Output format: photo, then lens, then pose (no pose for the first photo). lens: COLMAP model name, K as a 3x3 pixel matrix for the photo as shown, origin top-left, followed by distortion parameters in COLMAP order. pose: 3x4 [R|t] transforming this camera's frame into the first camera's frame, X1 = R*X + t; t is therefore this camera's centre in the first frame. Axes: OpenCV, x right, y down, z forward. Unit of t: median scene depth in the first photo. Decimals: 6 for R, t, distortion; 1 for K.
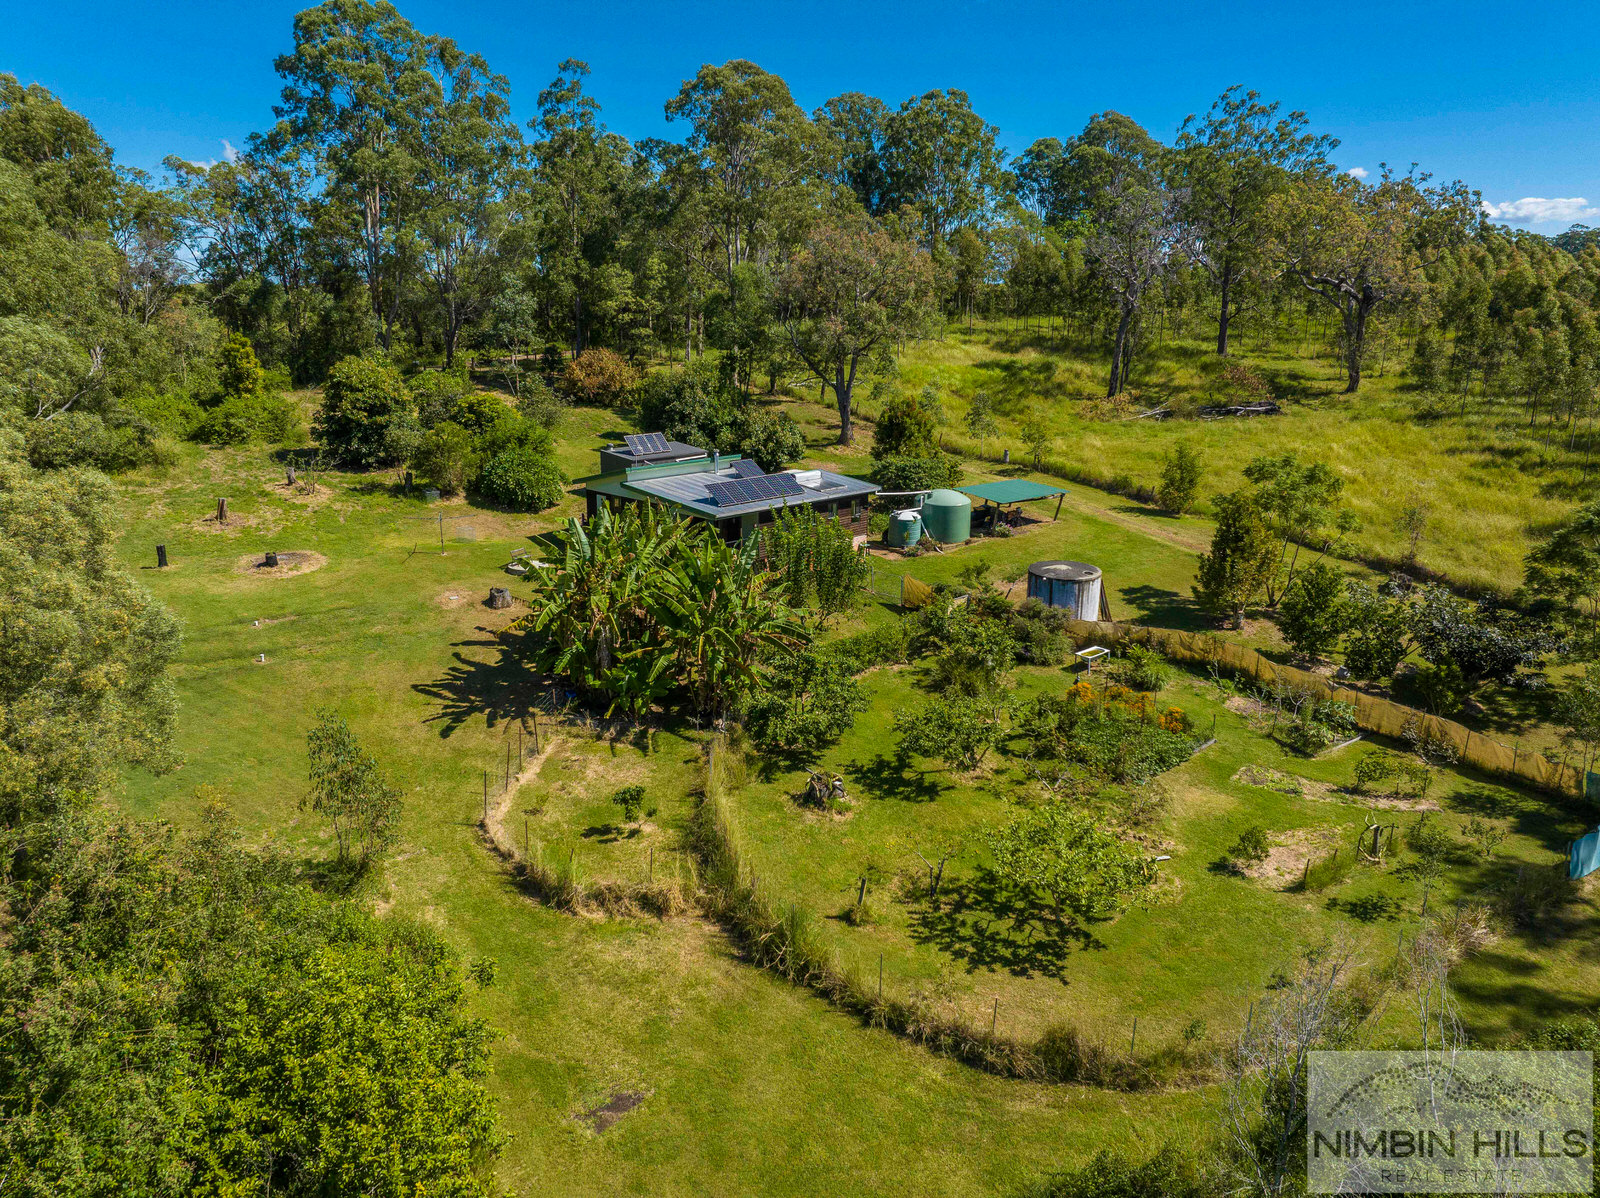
lens RADIAL K [[1170.5, 0, 776.9], [0, 1170.5, 595.0], [0, 0, 1]] dist [-0.010554, -0.103208]
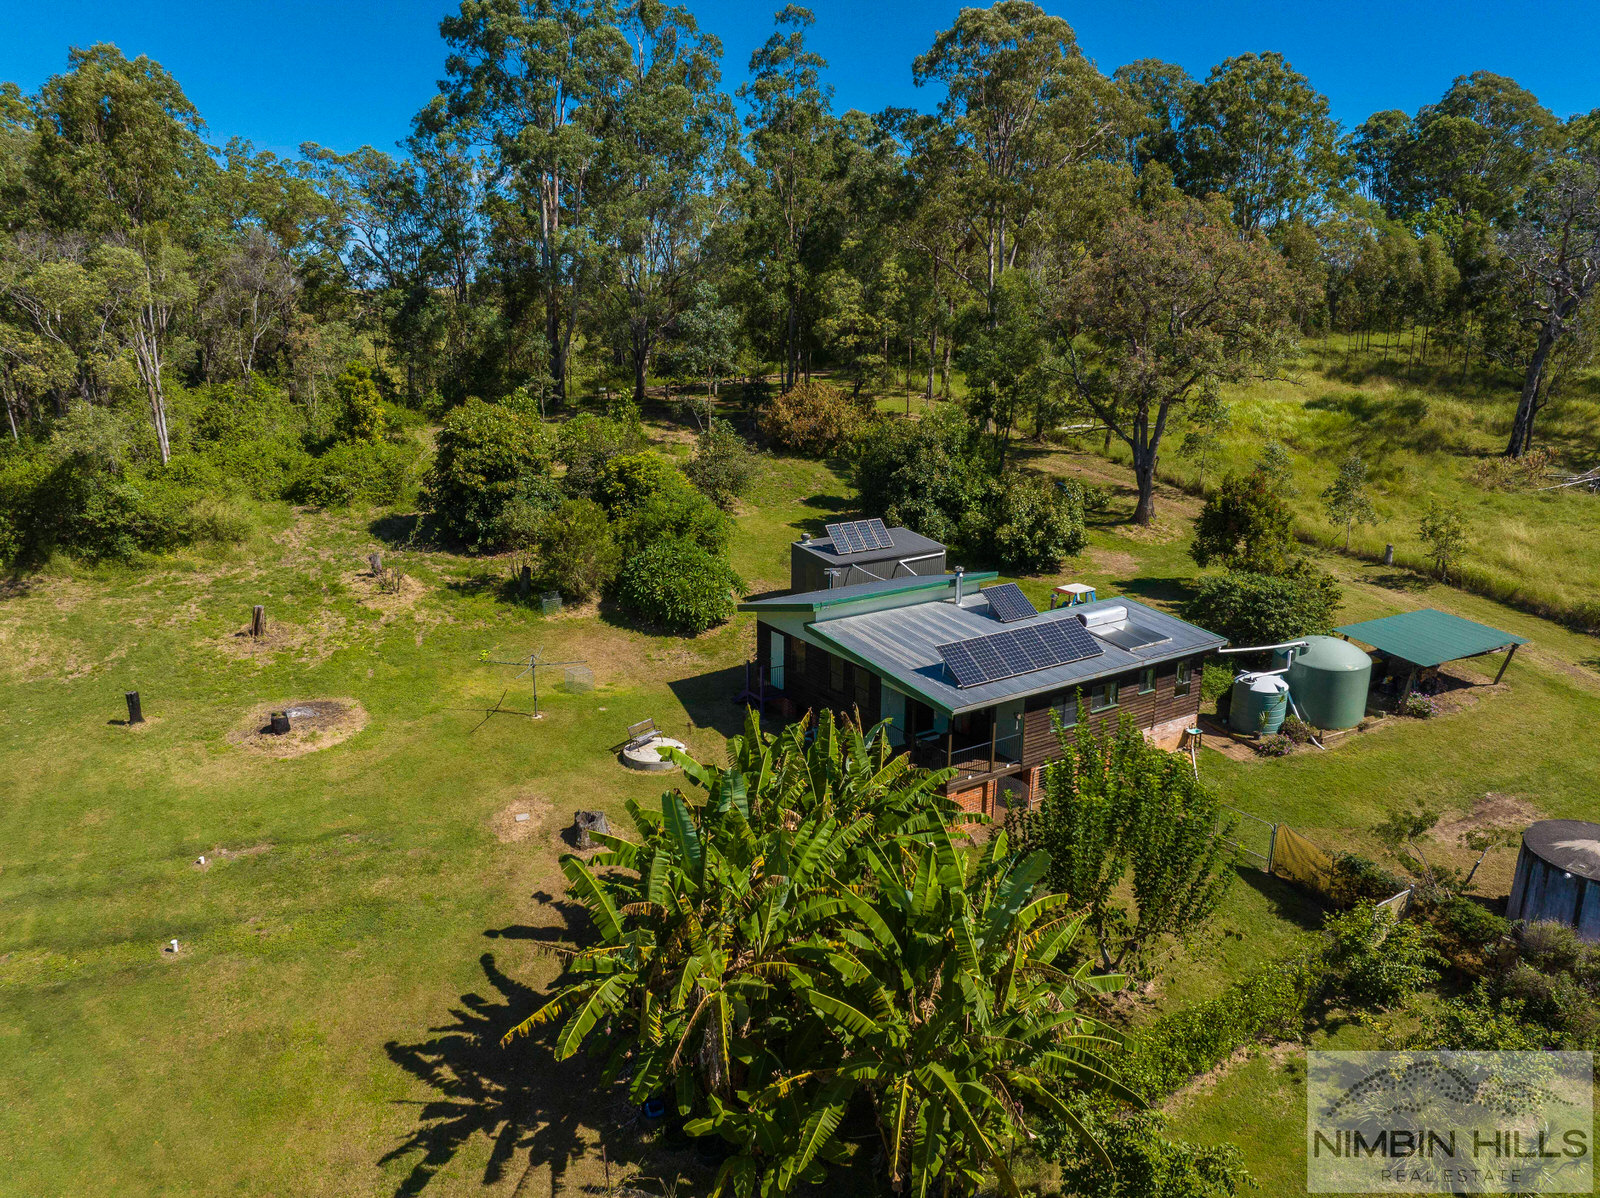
lens RADIAL K [[1134.1, 0, 801.4], [0, 1134.1, 588.9], [0, 0, 1]] dist [-0.042045, 0.006820]
pose [[0.981359, 0.045569, -0.186705, -0.016475], [-0.044697, 0.998961, 0.008884, -0.091797], [0.186916, -0.000373, 0.982376, 0.305093]]
